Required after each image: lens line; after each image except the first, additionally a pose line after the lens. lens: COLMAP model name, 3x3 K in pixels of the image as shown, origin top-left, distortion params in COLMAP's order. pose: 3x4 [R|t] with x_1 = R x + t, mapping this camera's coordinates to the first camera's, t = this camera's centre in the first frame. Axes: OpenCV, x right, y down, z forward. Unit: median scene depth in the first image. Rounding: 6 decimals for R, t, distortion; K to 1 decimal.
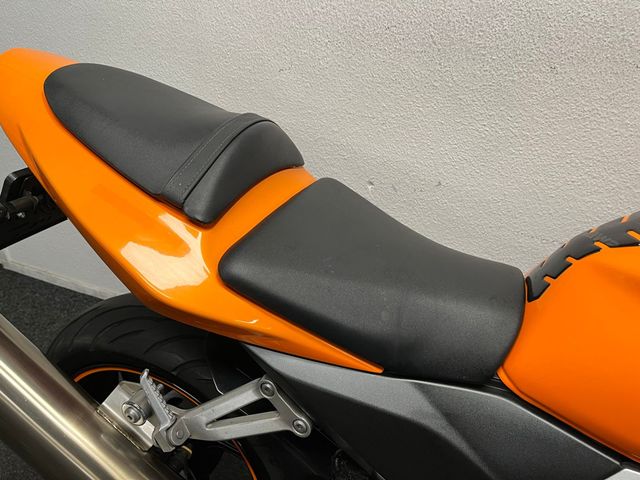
lens RADIAL K [[473.5, 0, 320.0], [0, 473.5, 240.0], [0, 0, 1]] dist [0.072151, -0.106728]
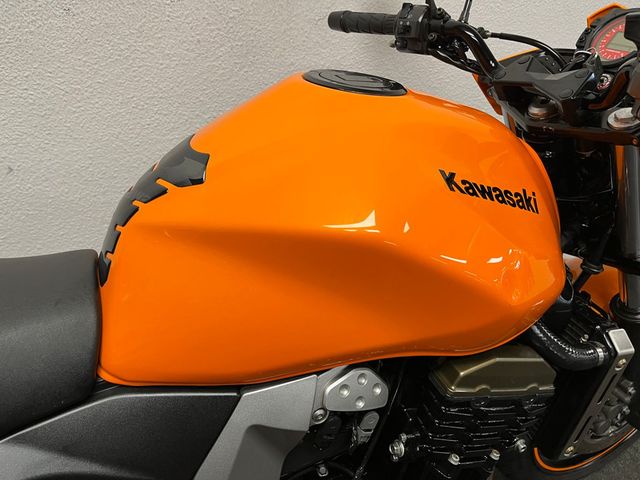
lens RADIAL K [[473.5, 0, 320.0], [0, 473.5, 240.0], [0, 0, 1]] dist [0.072151, -0.106728]
pose [[0.741566, -0.416493, 0.525941, 0.191628], [0.351146, 0.908960, 0.224697, -0.005490], [-0.571644, 0.018055, 0.820303, 0.014444]]
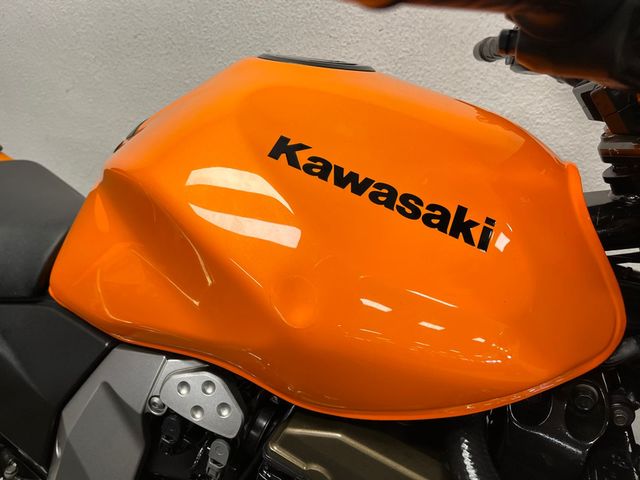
lens RADIAL K [[473.5, 0, 320.0], [0, 473.5, 240.0], [0, 0, 1]] dist [0.072151, -0.106728]
pose [[0.993206, -0.115706, -0.012422, 0.619179], [0.113678, 0.987508, -0.109111, 0.224275], [0.024891, 0.106957, 0.993952, -0.035129]]
